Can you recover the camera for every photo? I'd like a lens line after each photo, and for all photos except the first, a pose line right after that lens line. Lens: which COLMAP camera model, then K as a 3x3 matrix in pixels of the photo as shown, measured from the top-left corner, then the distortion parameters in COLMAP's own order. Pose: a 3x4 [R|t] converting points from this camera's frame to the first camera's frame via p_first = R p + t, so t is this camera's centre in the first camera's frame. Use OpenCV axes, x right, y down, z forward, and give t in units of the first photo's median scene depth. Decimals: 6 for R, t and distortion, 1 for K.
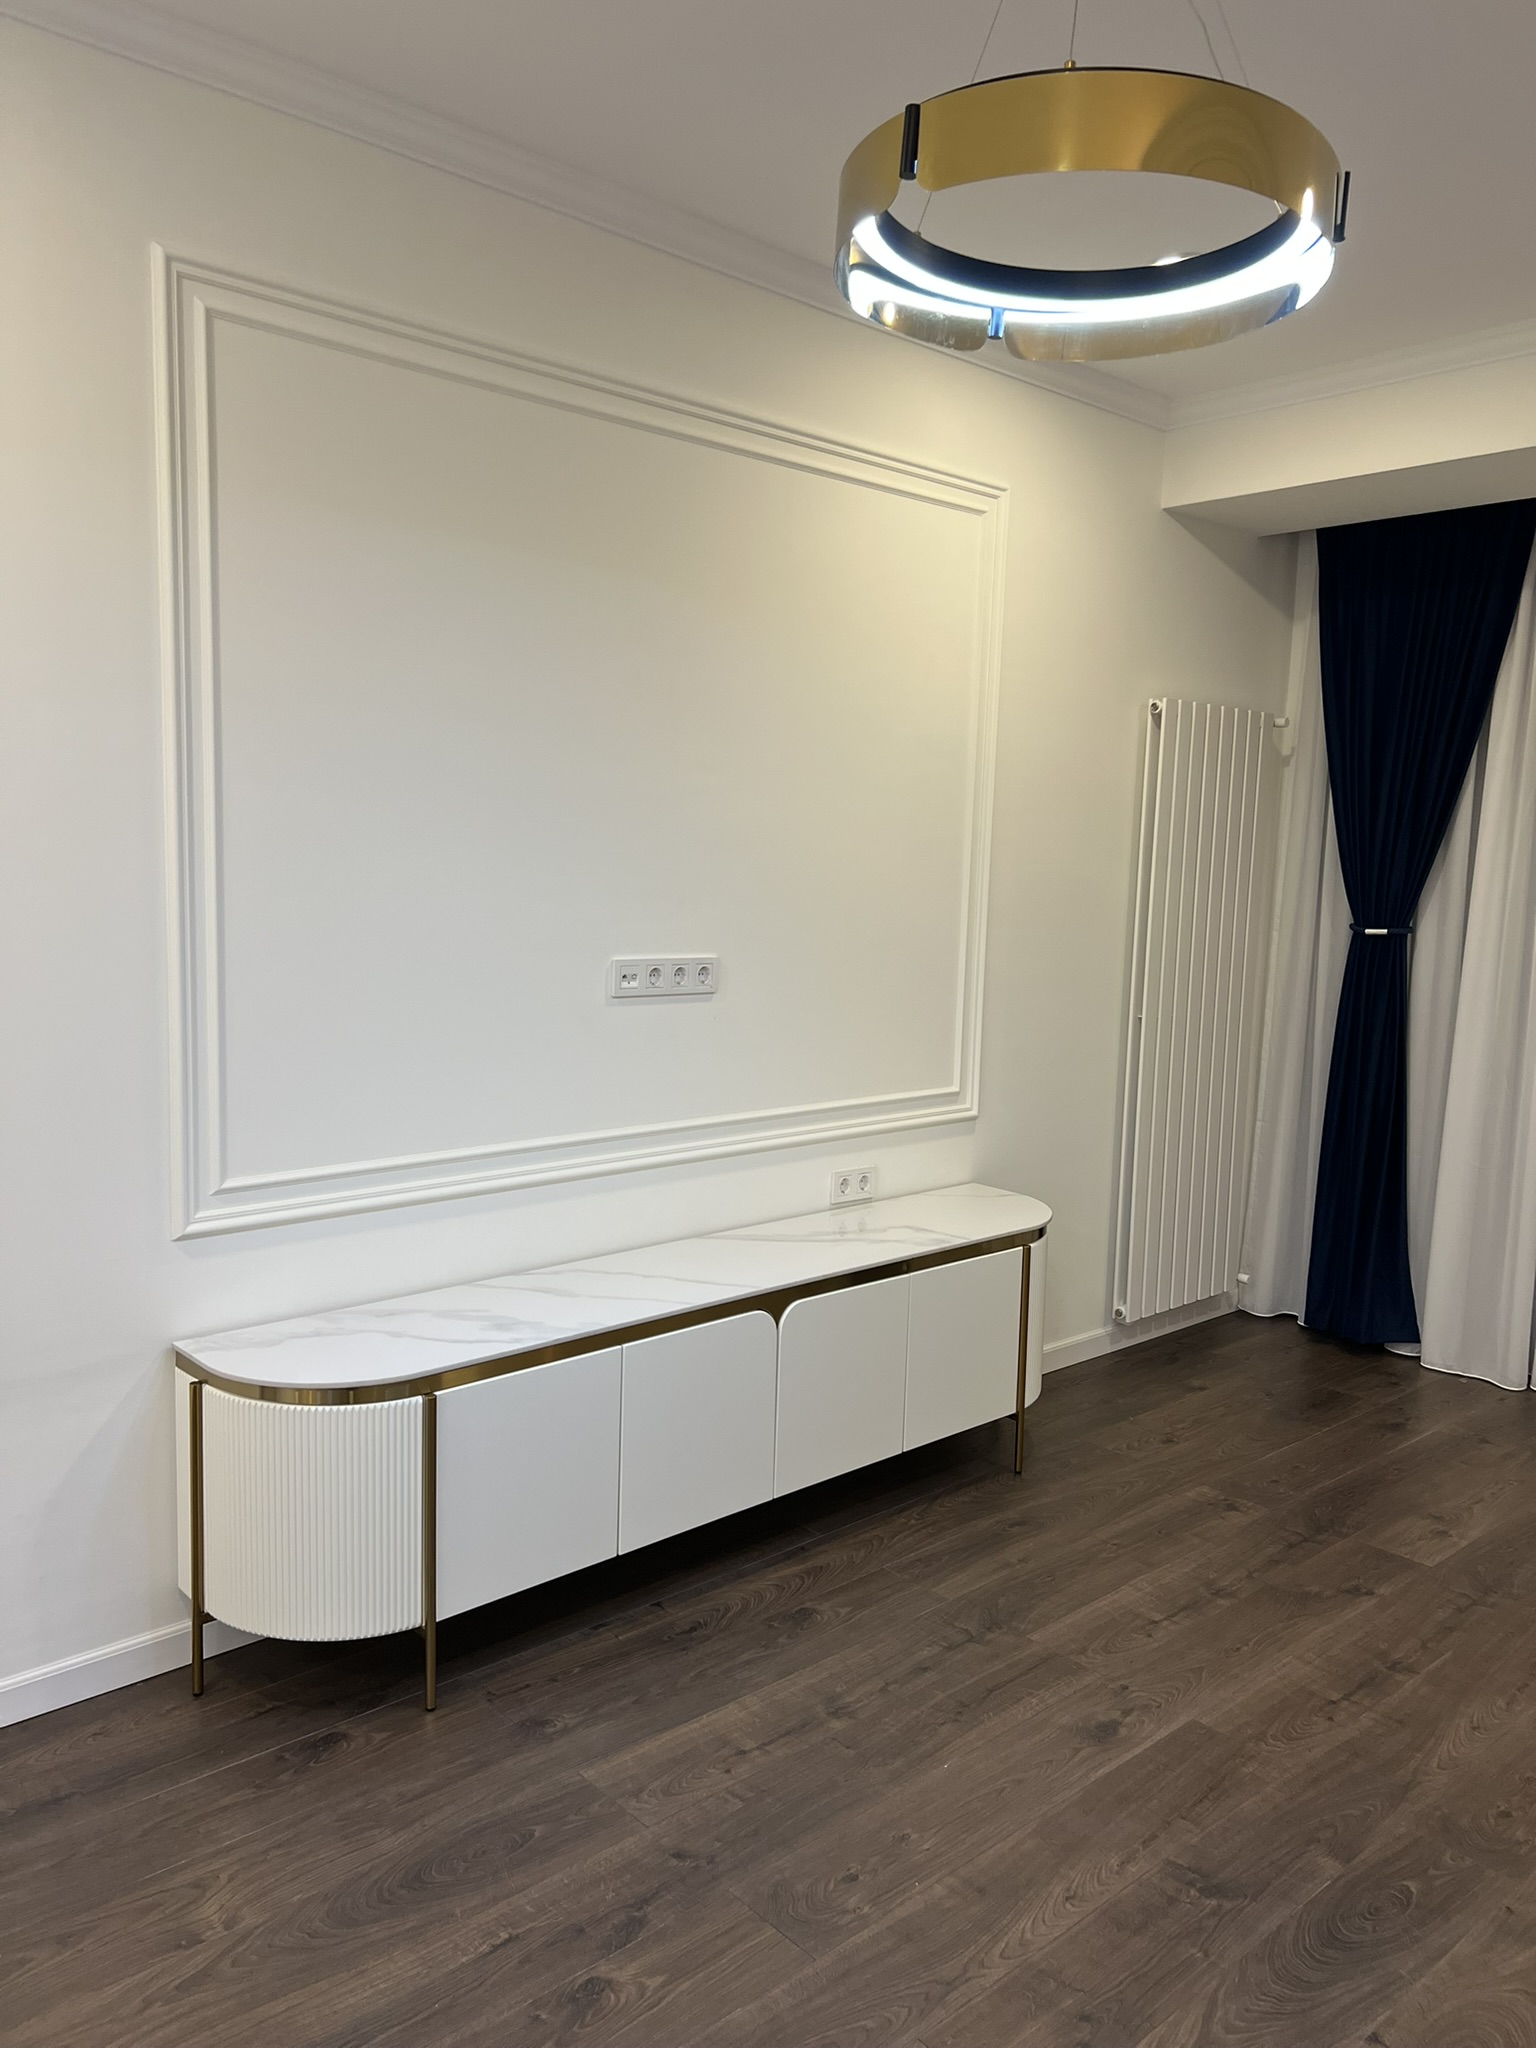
lens RADIAL K [[1551.9, 0, 767.4], [0, 1551.9, 1036.0], [0, 0, 1]] dist [0.057675, -0.064476]
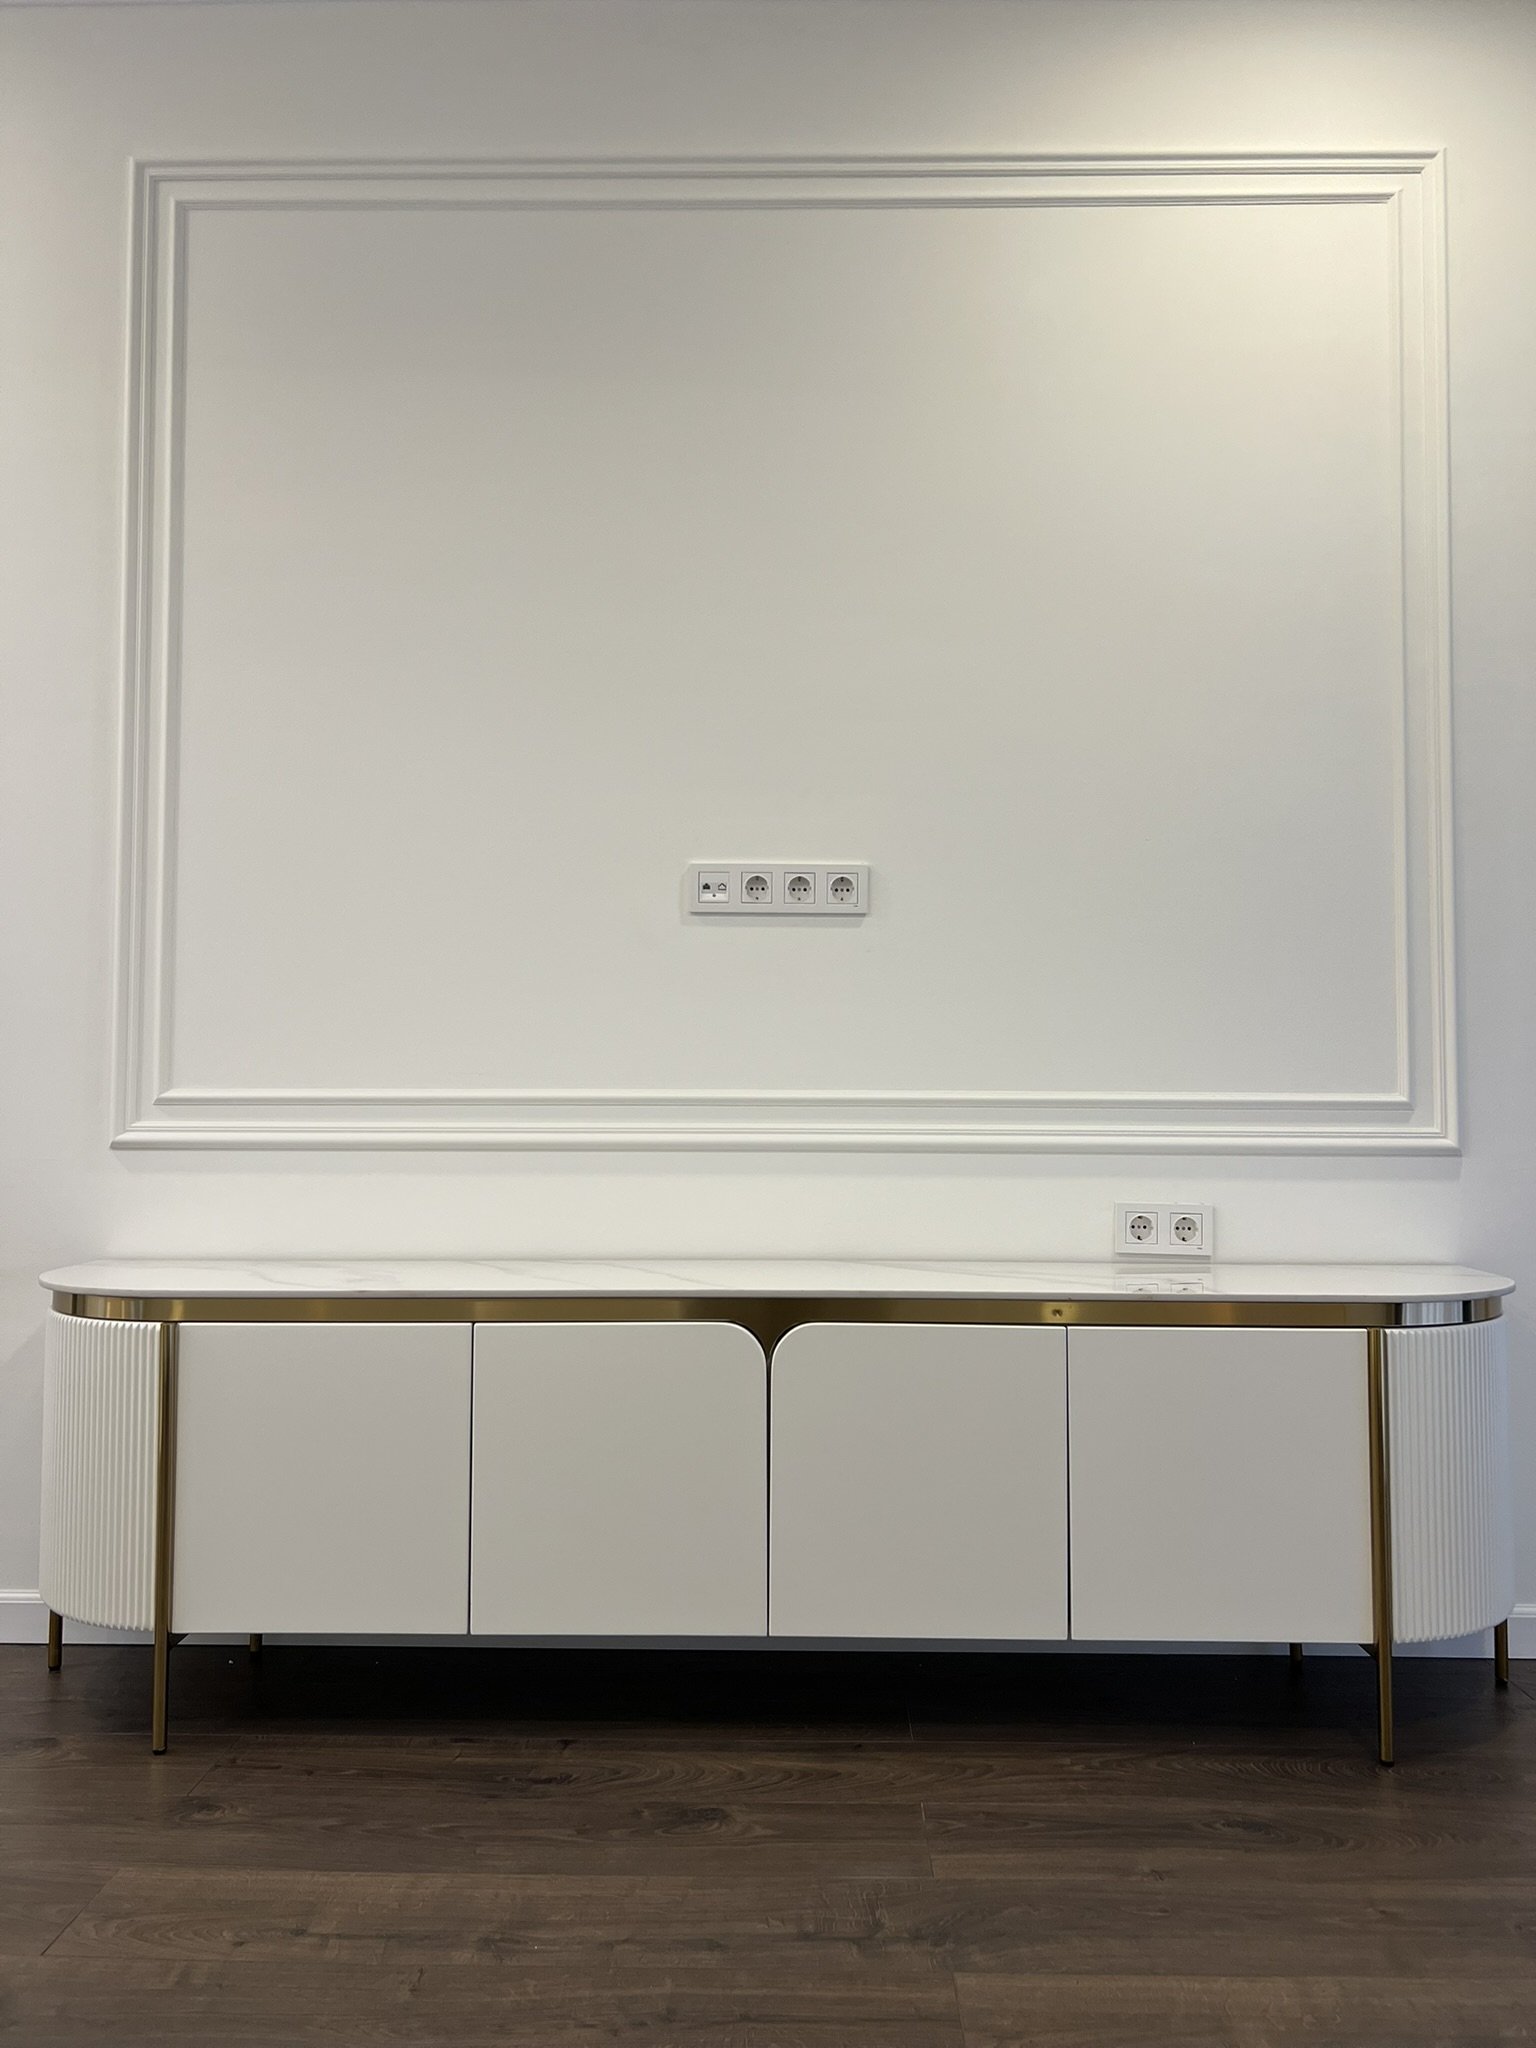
lens RADIAL K [[1546.7, 0, 775.2], [0, 1546.7, 1029.6], [0, 0, 1]] dist [0.052205, -0.051985]
pose [[0.724238, -0.060740, -0.686870, 0.520806], [-0.067212, 0.985151, -0.157986, 0.172441], [0.686267, 0.160586, 0.709401, 0.573816]]
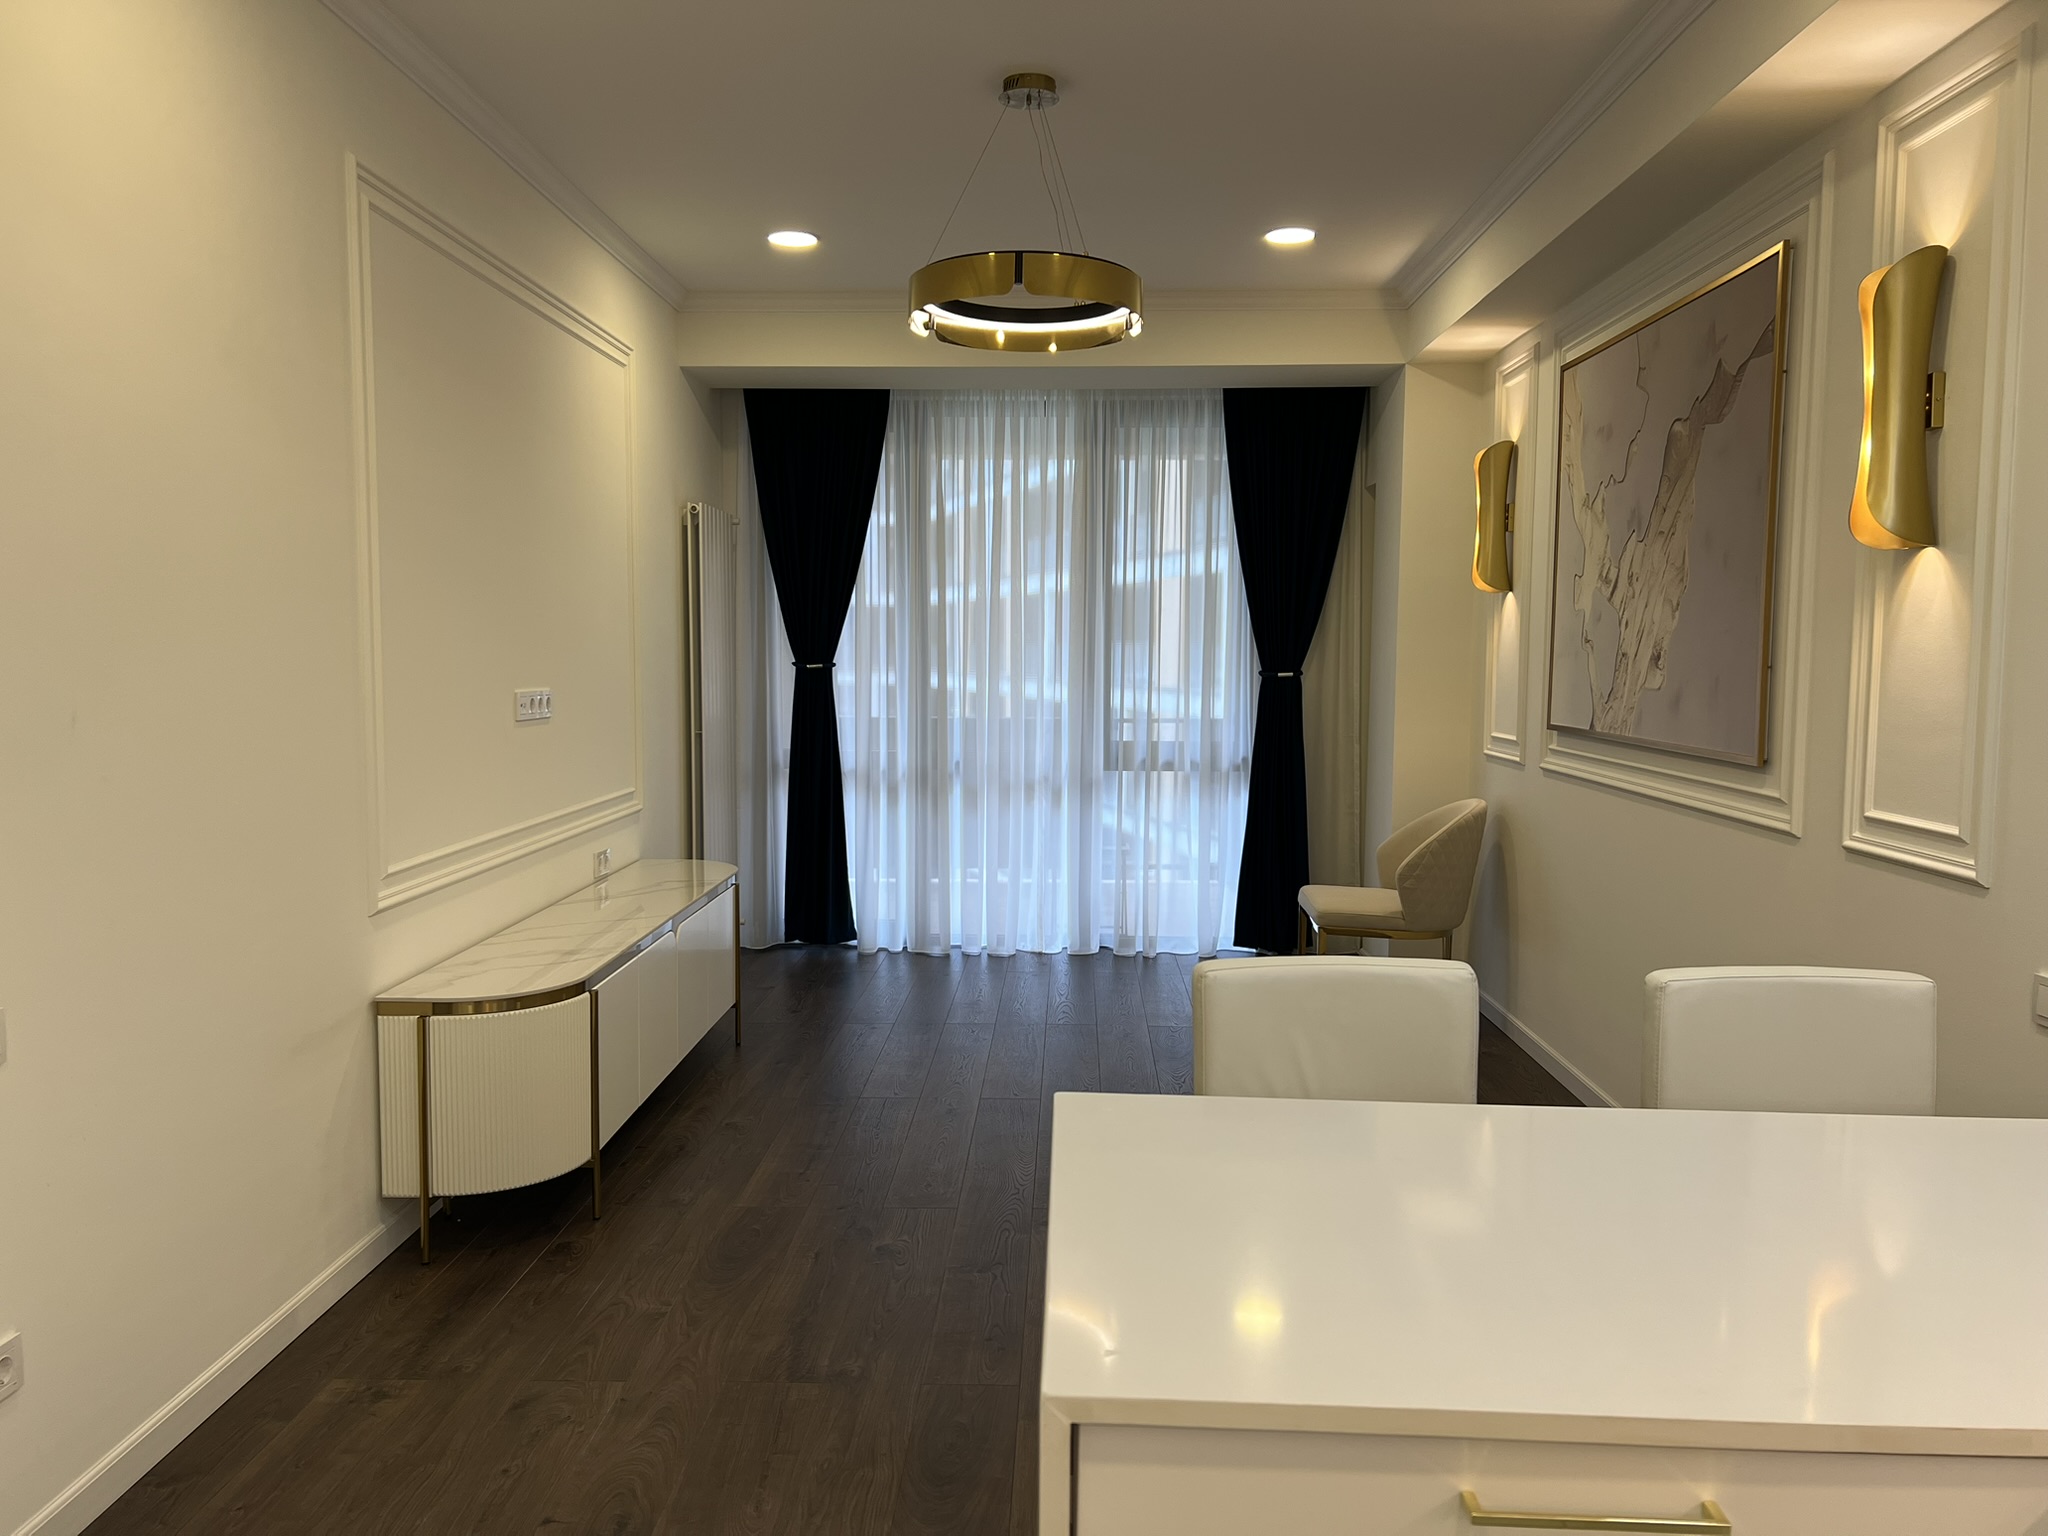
lens RADIAL K [[1536.3, 0, 1021.4], [0, 1536.3, 786.9], [0, 0, 1]] dist [0.078574, -0.101326]
pose [[0.695227, -0.092005, 0.712878, -0.857046], [0.103537, 0.994250, 0.027346, 0.044162], [-0.711294, 0.054798, 0.700755, -0.251240]]
